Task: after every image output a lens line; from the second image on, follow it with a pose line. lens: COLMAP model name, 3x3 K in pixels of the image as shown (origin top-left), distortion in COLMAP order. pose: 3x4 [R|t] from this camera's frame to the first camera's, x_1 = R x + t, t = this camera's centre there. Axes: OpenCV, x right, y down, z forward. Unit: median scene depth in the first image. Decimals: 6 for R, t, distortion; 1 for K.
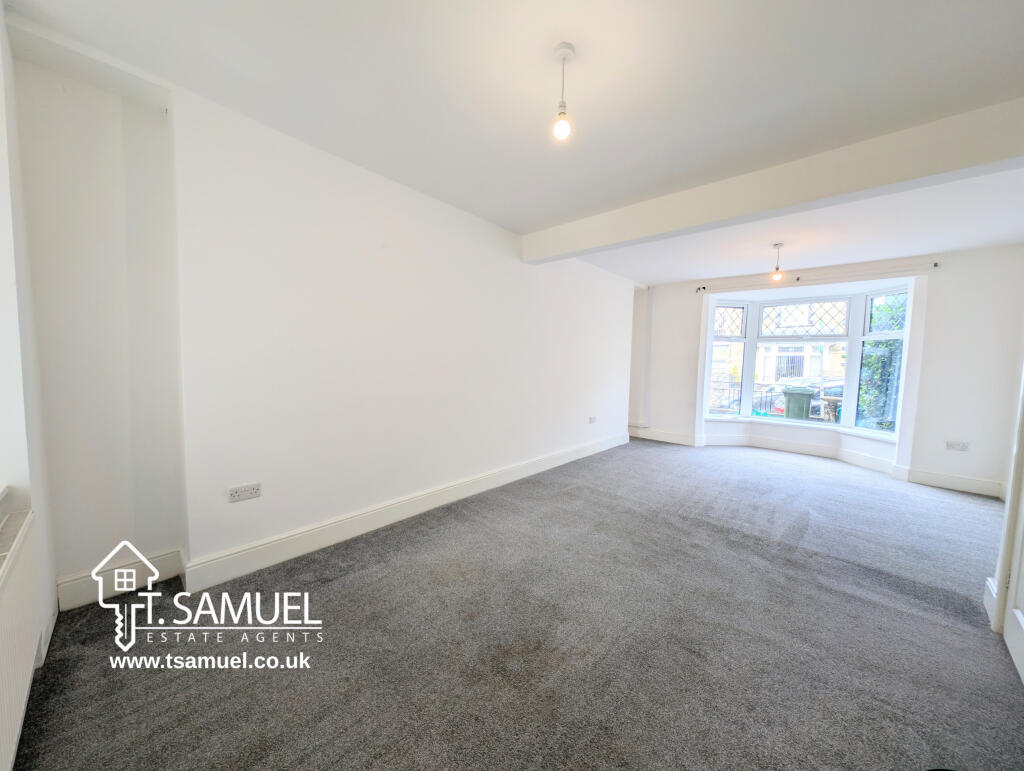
lens RADIAL K [[363.7, 0, 510.9], [0, 363.7, 385.8], [0, 0, 1]] dist [0.018613, -0.007949]
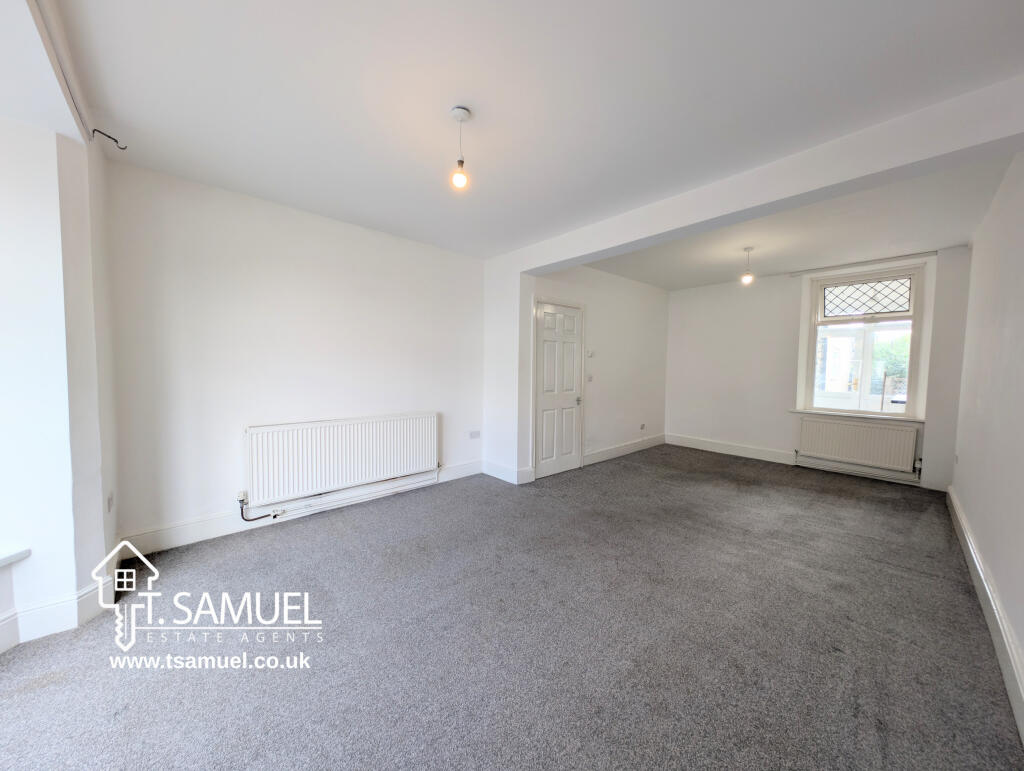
lens RADIAL K [[363.7, 0, 510.9], [0, 363.7, 385.8], [0, 0, 1]] dist [0.018613, -0.007949]
pose [[-0.995823, -0.040996, 0.081587, 0.663357], [-0.031143, 0.992458, 0.118563, -0.095060], [-0.085833, 0.115527, -0.989589, 1.613705]]
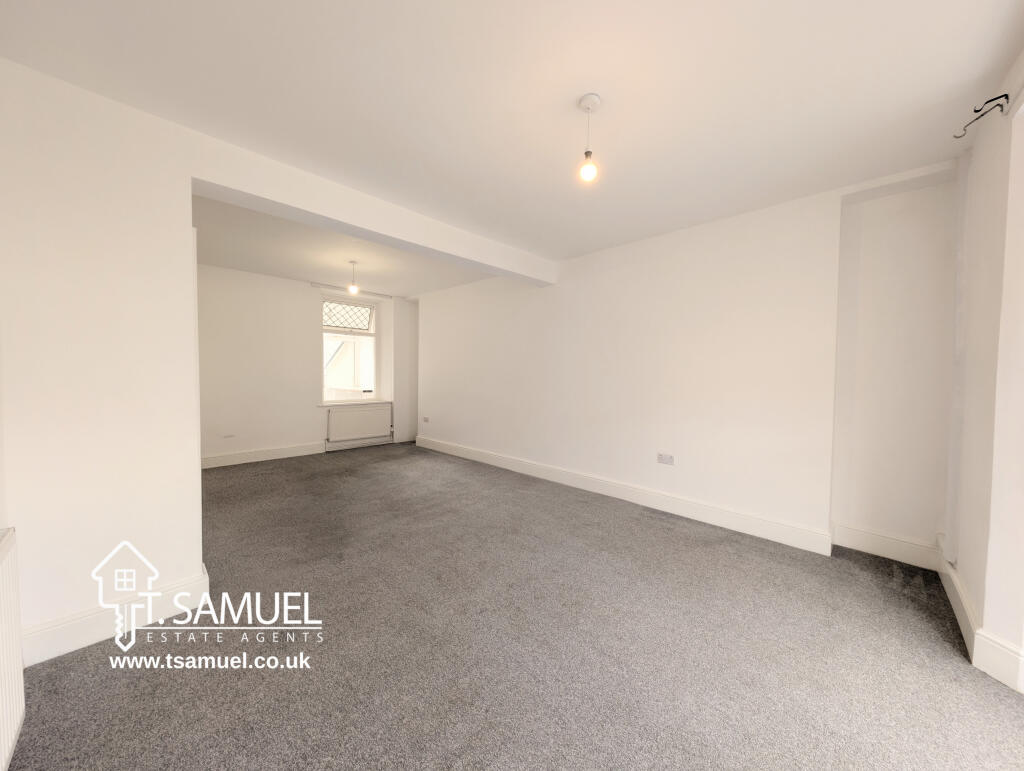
lens RADIAL K [[363.7, 0, 510.9], [0, 363.7, 385.8], [0, 0, 1]] dist [0.018613, -0.007949]
pose [[-0.013250, 0.014323, -0.999810, 1.274753], [-0.078788, 0.996774, 0.015324, -0.043879], [0.996803, 0.078976, -0.012079, 0.997399]]
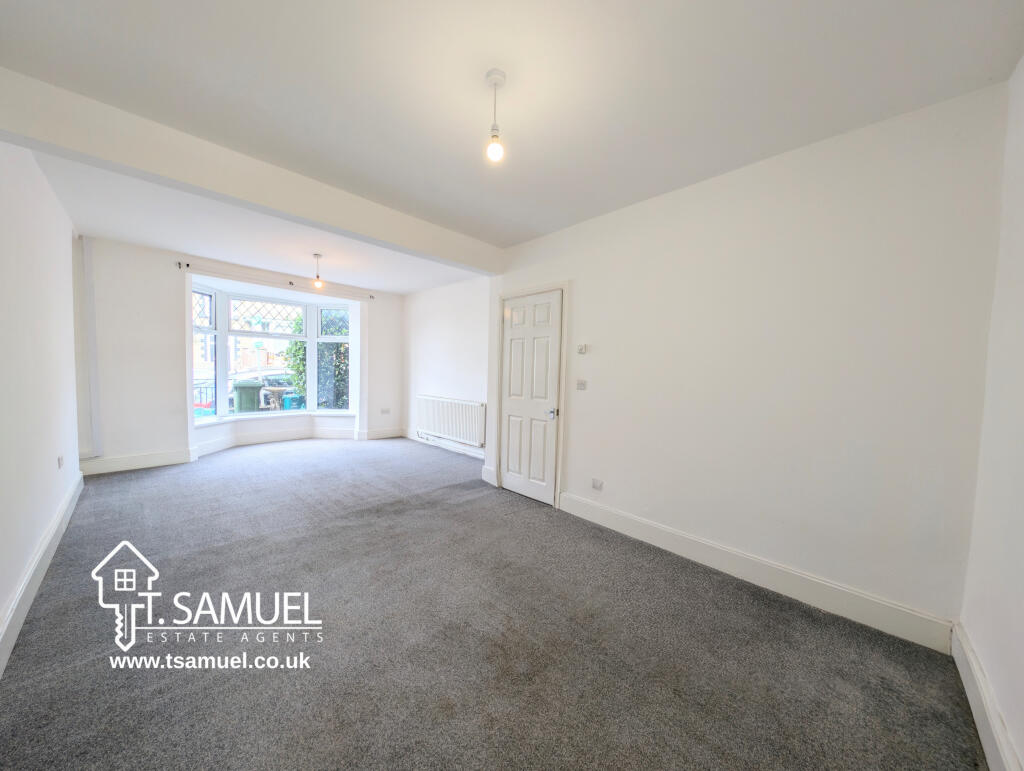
lens RADIAL K [[363.7, 0, 510.9], [0, 363.7, 385.8], [0, 0, 1]] dist [0.018613, -0.007949]
pose [[0.033561, -0.072130, 0.996830, -0.414776], [0.042208, 0.996605, 0.070693, -0.044536], [-0.998545, 0.039701, 0.036492, 0.410697]]
